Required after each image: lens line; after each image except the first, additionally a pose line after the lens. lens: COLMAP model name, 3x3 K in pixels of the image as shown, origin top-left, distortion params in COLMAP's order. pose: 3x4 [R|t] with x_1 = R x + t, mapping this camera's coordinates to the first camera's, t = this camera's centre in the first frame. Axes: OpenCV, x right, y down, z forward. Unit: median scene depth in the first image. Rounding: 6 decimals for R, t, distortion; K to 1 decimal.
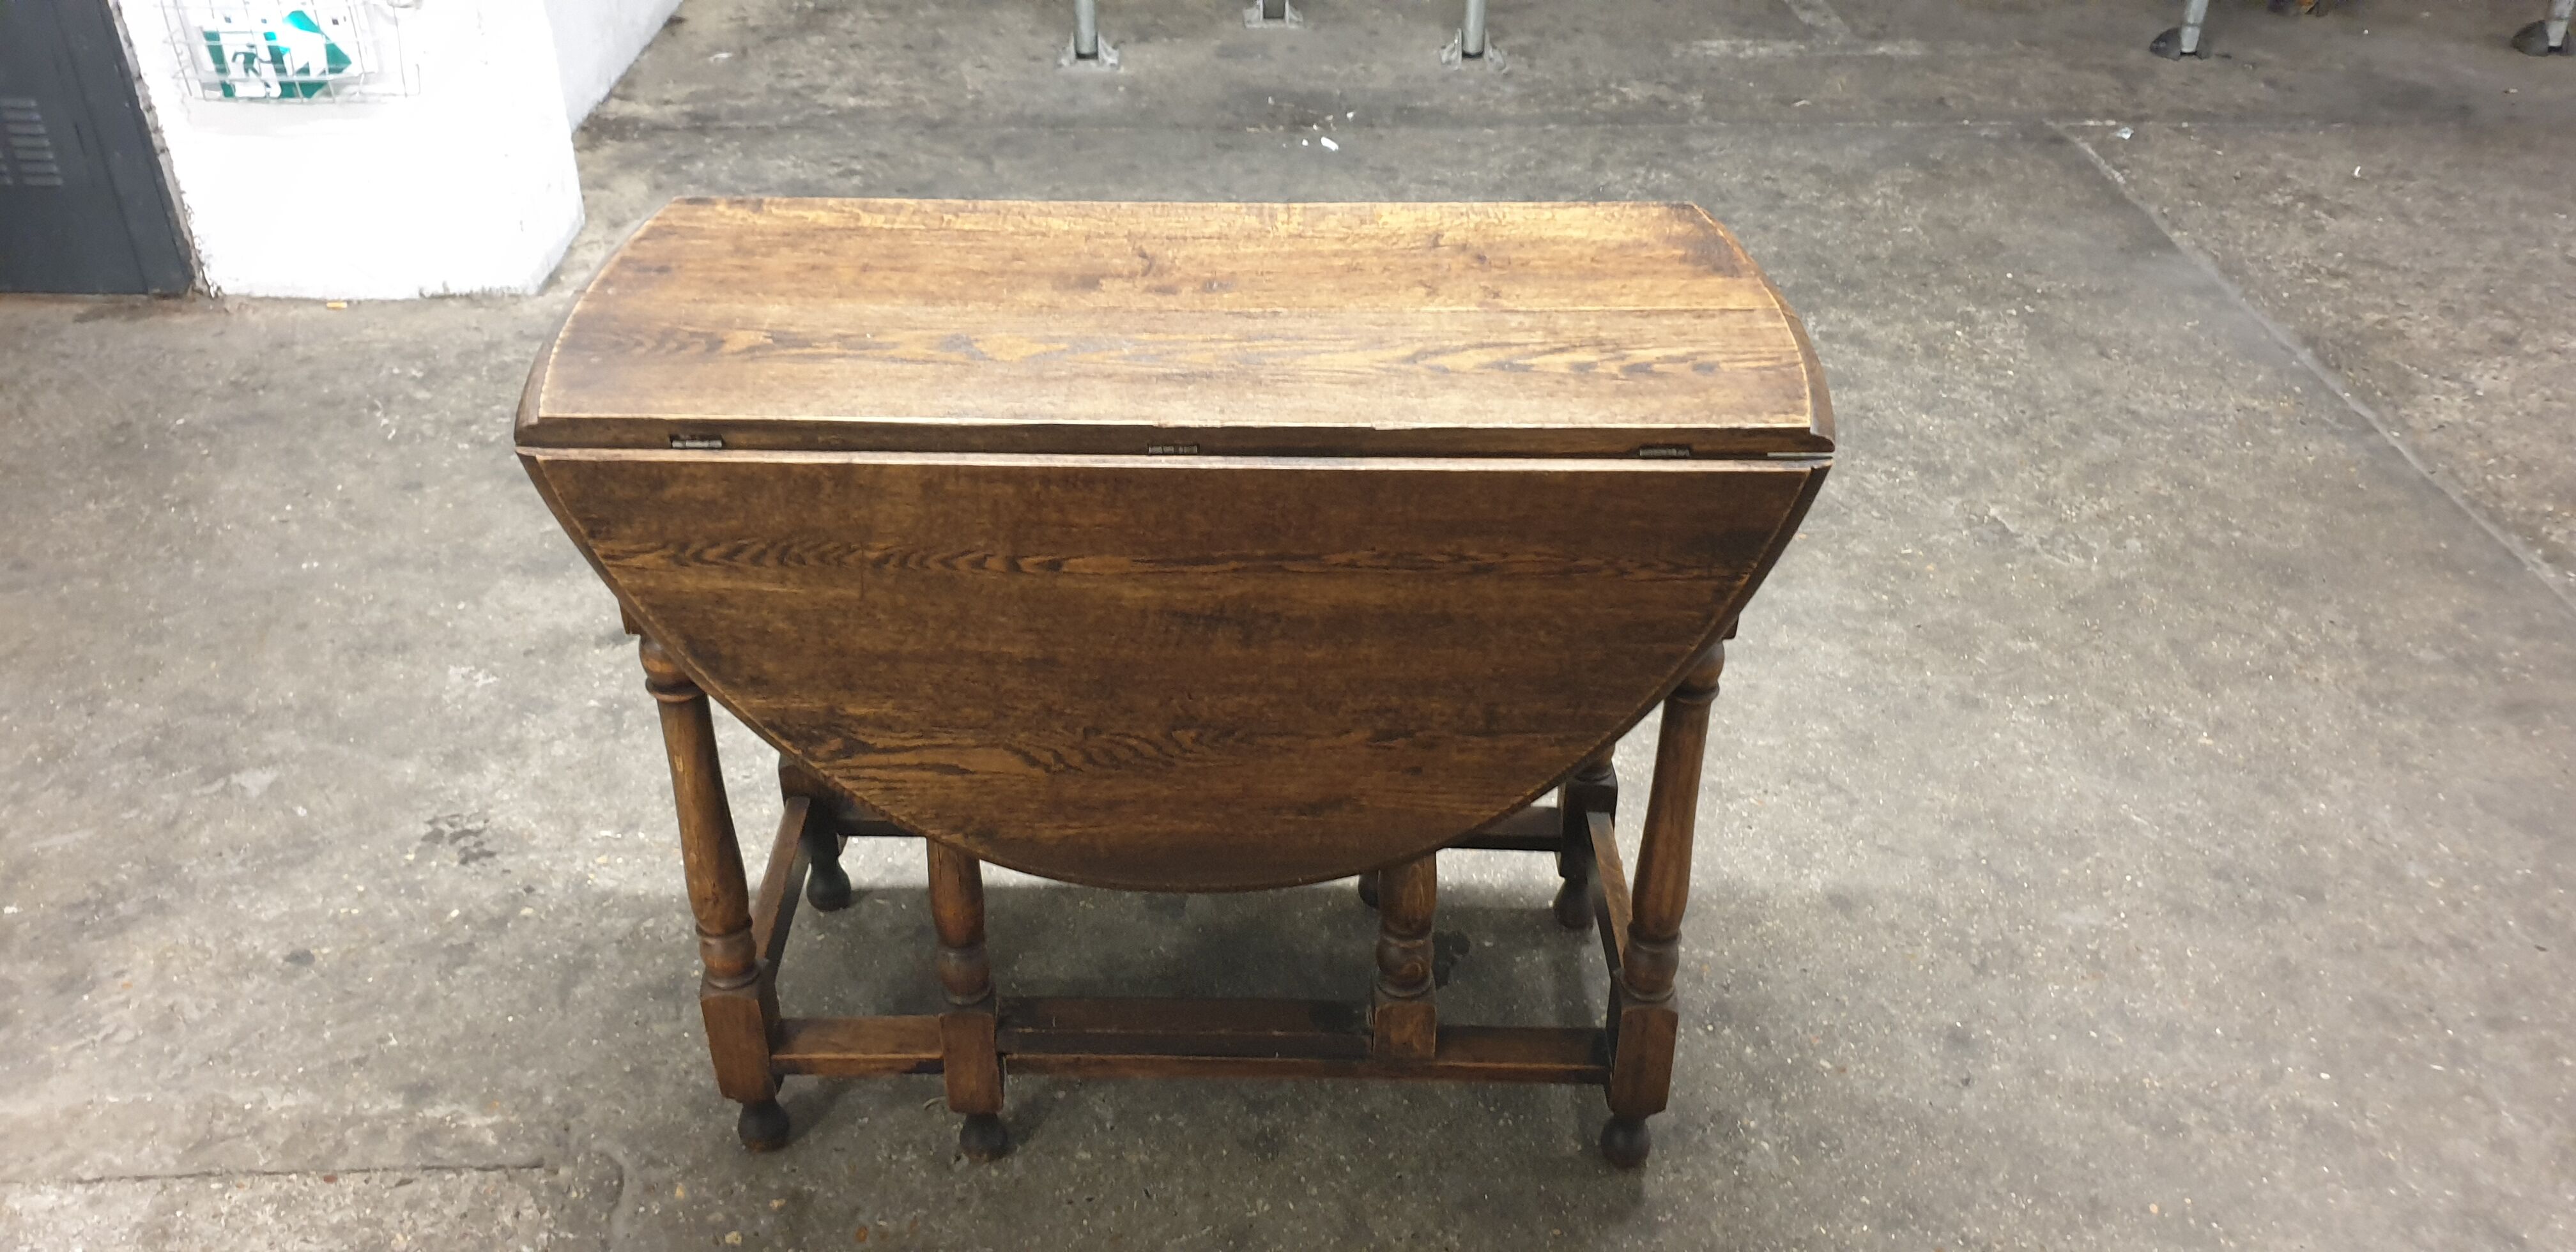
lens RADIAL K [[2026.6, 0, 1295.0], [0, 2026.6, 645.3], [0, 0, 1]] dist [-0.021470, 0.054181]
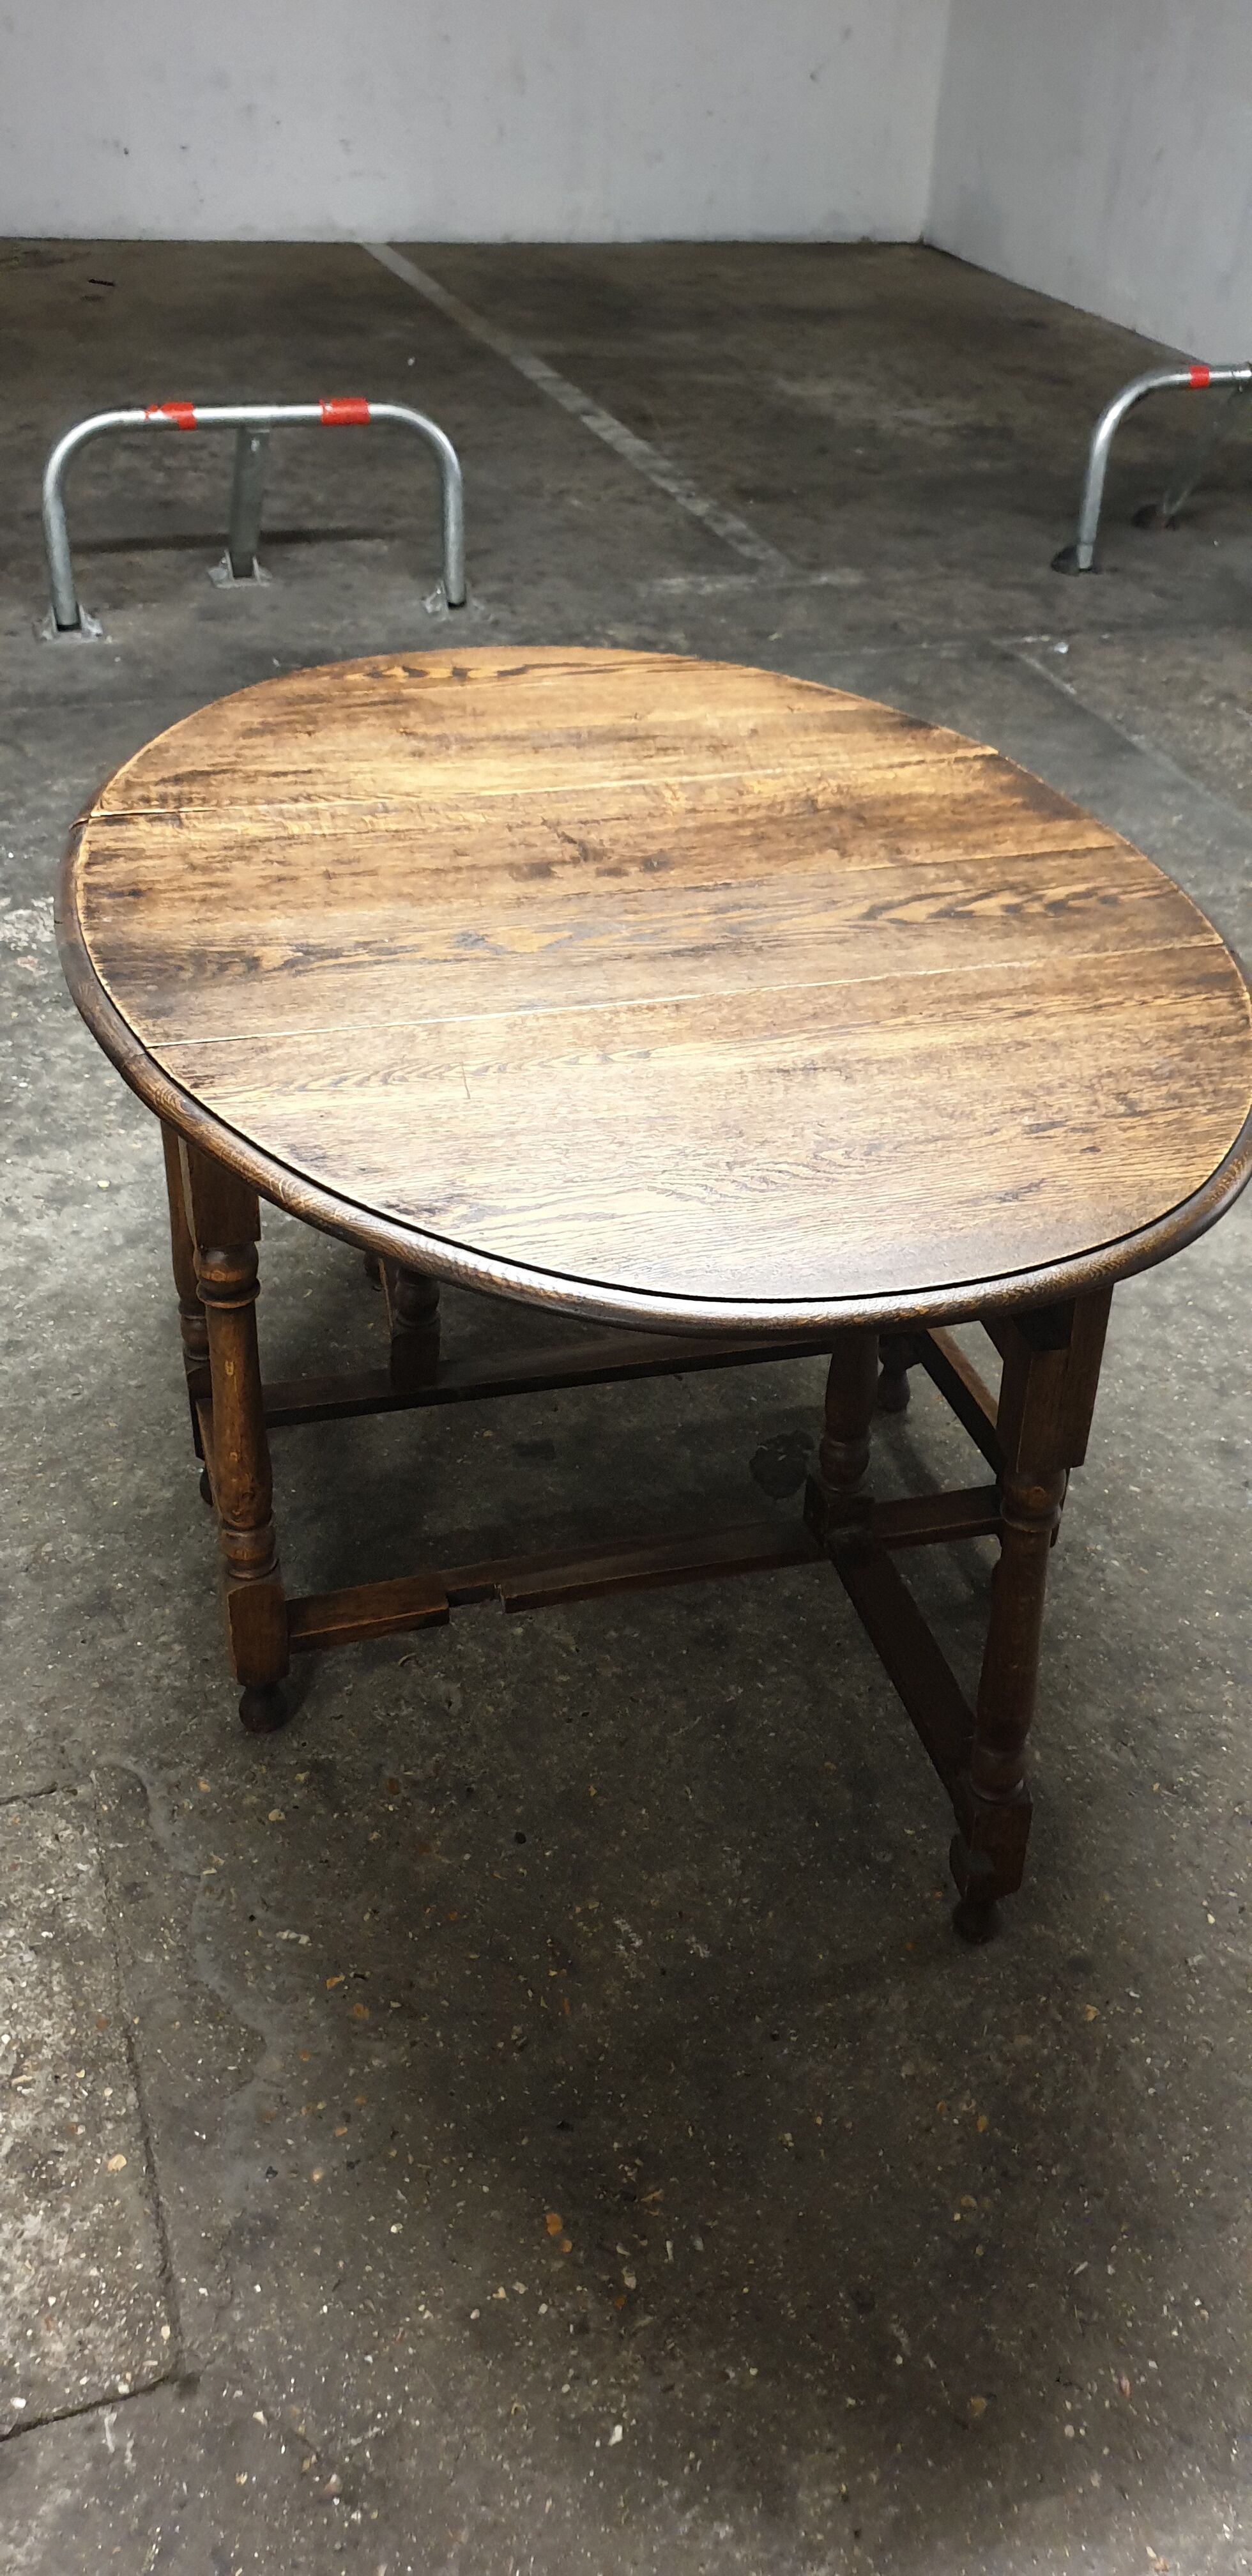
lens RADIAL K [[2026.6, 0, 688.1], [0, 2026.6, 1315.4], [0, 0, 1]] dist [-0.021470, 0.054181]
pose [[0.955544, -0.142516, 0.258117, -0.268728], [0.125487, 0.988752, 0.081376, -0.019157], [-0.266811, -0.045368, 0.962680, -0.049892]]
